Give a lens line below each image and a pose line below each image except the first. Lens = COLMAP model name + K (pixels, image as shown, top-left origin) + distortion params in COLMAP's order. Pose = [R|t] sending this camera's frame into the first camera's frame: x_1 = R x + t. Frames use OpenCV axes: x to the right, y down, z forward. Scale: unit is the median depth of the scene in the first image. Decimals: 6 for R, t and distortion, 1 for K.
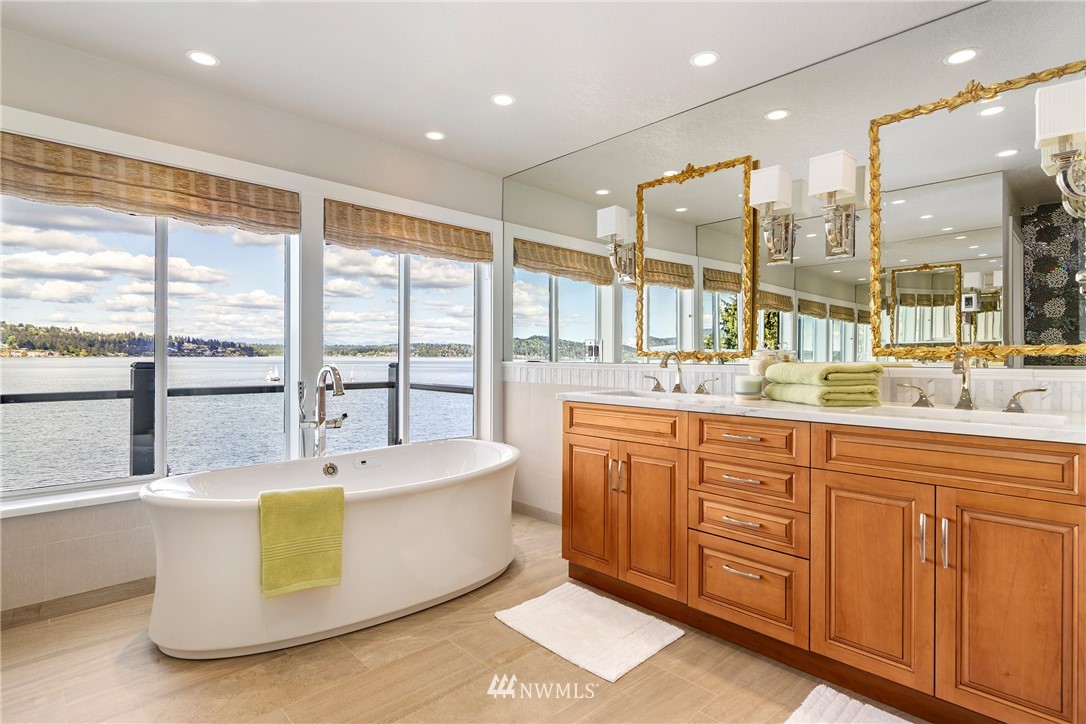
lens RADIAL K [[544.0, 0, 537.8], [0, 544.0, 362.6], [0, 0, 1]] dist [0.002995, 0.000760]
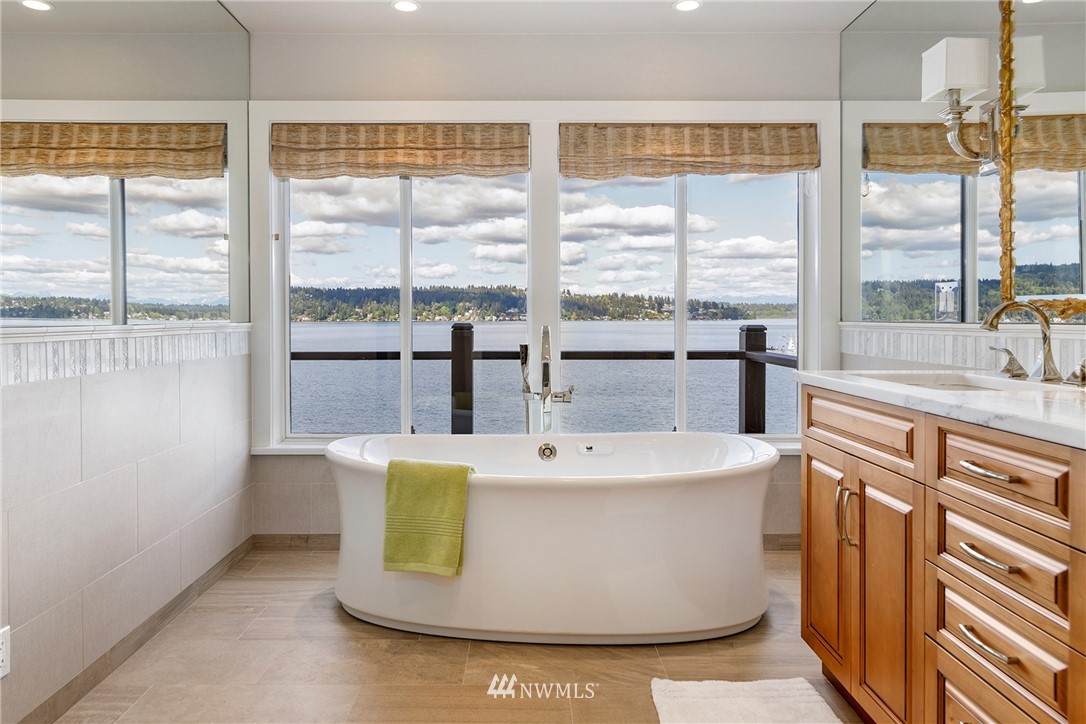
lens RADIAL K [[747.8, 0, 521.4], [0, 747.8, 332.0], [0, 0, 1]] dist [0.010227, 0.001327]
pose [[0.717216, 0.008530, -0.696799, 0.392372], [-0.004739, 0.999962, 0.007364, 0.006678], [0.696835, -0.001979, 0.717229, 0.161701]]
